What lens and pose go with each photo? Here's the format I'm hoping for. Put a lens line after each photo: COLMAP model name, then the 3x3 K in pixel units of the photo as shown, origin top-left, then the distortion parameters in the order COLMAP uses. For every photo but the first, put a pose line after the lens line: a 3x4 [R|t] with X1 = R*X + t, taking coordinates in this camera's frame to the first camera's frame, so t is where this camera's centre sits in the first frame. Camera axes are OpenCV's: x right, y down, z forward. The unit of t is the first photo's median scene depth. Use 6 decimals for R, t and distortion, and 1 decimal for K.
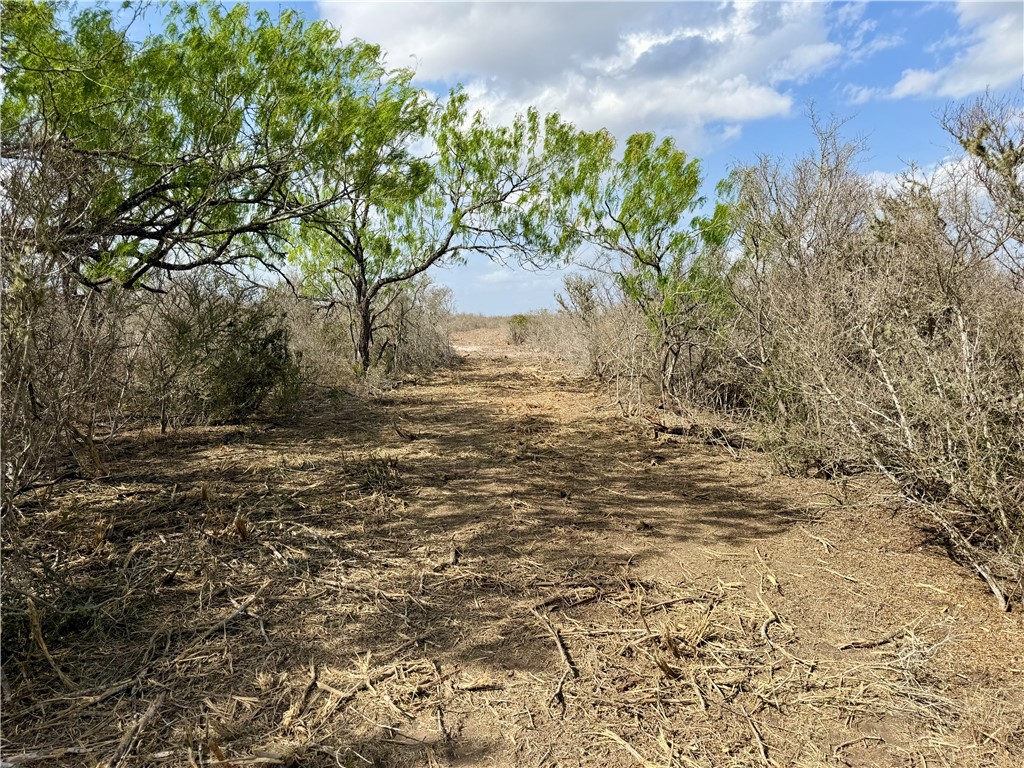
lens RADIAL K [[714.5, 0, 512.1], [0, 714.5, 382.0], [0, 0, 1]] dist [-0.005457, -0.000983]
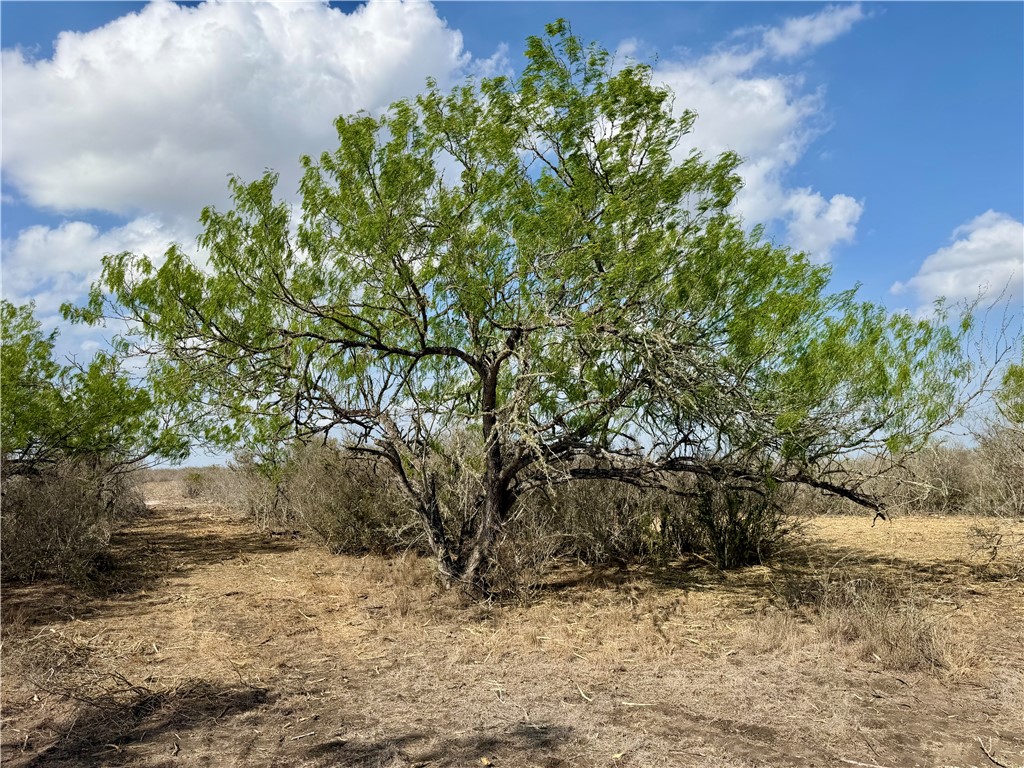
lens RADIAL K [[714.5, 0, 512.7], [0, 714.5, 383.1], [0, 0, 1]] dist [-0.005457, -0.000983]
pose [[0.906174, 0.022707, 0.422296, -0.029644], [0.062229, 0.980529, -0.186255, 0.028132], [-0.418302, 0.195059, 0.887116, -0.598757]]
